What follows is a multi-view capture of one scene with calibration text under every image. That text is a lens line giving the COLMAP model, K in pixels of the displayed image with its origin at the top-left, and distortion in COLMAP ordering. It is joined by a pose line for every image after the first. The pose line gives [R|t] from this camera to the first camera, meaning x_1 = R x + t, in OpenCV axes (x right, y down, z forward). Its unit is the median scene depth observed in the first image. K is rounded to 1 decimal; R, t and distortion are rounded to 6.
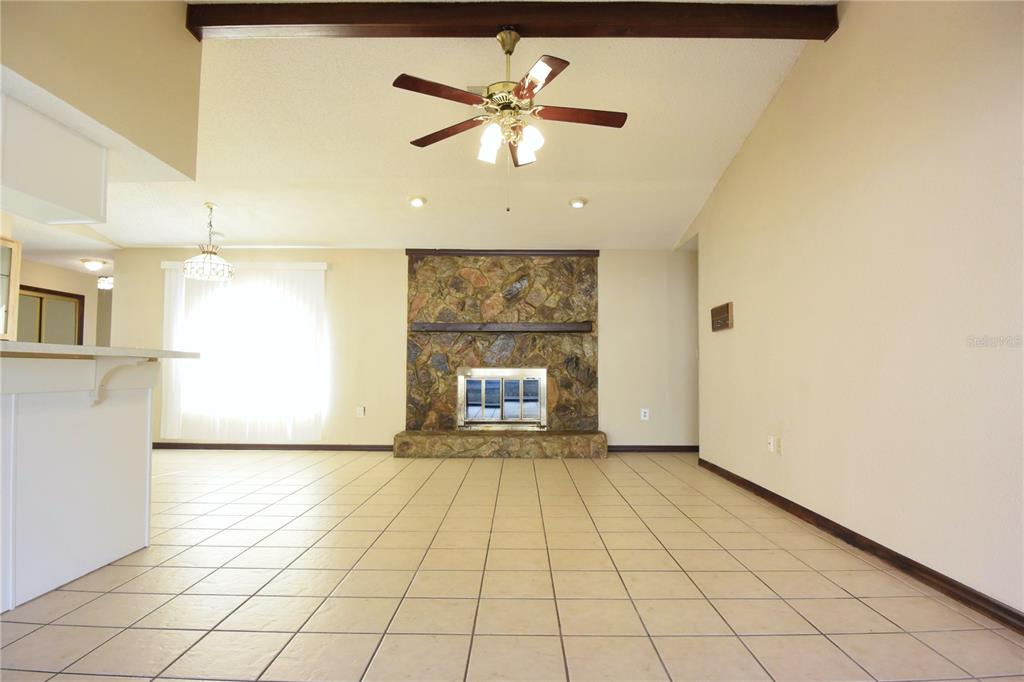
lens RADIAL K [[540.9, 0, 515.0], [0, 540.9, 339.4], [0, 0, 1]] dist [-0.011611, -0.009648]
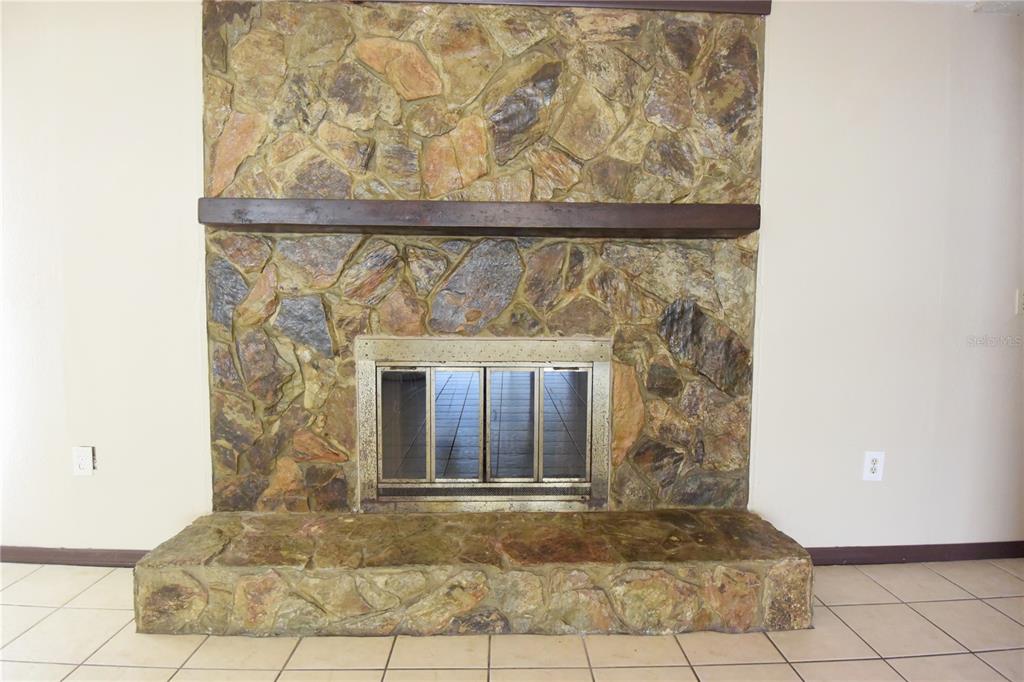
lens RADIAL K [[540.9, 0, 509.7], [0, 540.9, 343.6], [0, 0, 1]] dist [-0.011611, -0.009648]
pose [[0.999425, 0.004613, 0.033595, -0.019007], [-0.008613, 0.992747, 0.119916, 0.014408], [-0.032798, -0.120137, 0.992215, 0.650966]]
